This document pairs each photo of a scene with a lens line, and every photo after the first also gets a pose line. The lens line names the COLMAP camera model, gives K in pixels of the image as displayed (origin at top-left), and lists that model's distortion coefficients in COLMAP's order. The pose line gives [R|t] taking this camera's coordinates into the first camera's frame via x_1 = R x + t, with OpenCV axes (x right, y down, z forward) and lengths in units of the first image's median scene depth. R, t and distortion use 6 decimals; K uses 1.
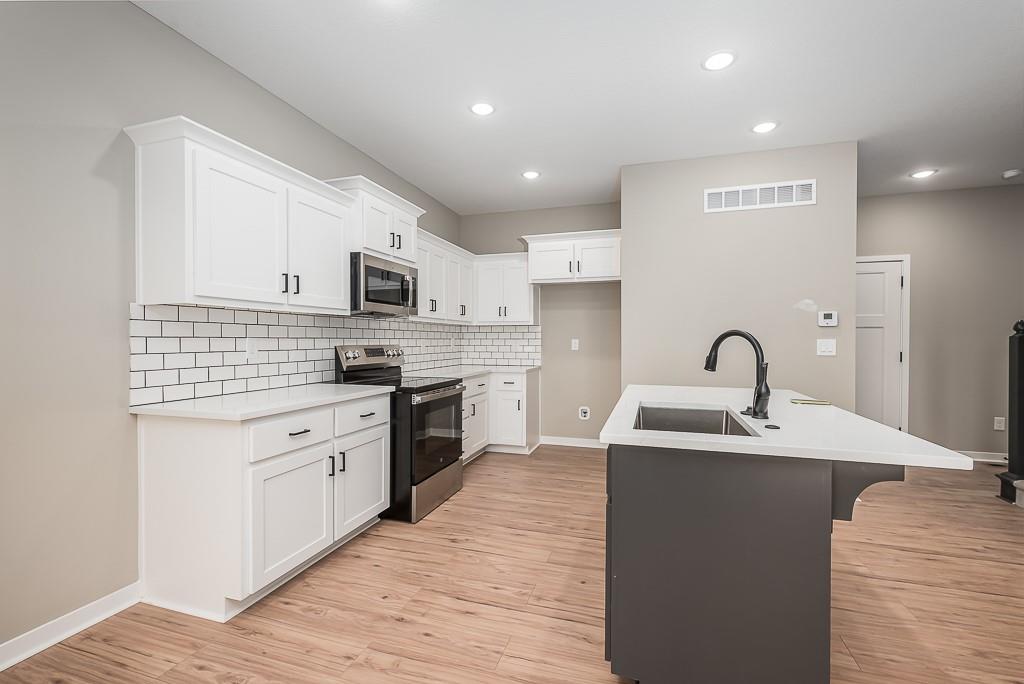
lens RADIAL K [[445.4, 0, 512.4], [0, 445.4, 340.6], [0, 0, 1]] dist [0.000017, 0.000001]
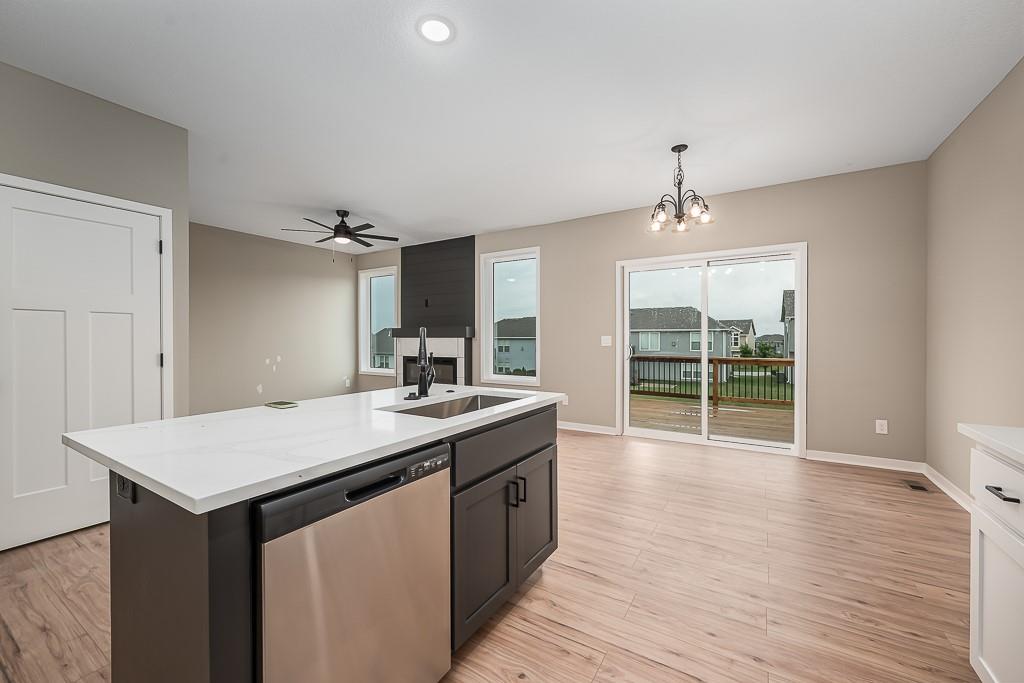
lens RADIAL K [[402.7, 0, 512.4], [0, 402.7, 341.6], [0, 0, 1]] dist [-0.000733, -0.000110]
pose [[-0.969788, 0.003723, 0.243921, 0.016507], [0.006377, 0.999929, 0.010089, 0.000134], [-0.243866, 0.011340, -0.969743, 1.929929]]
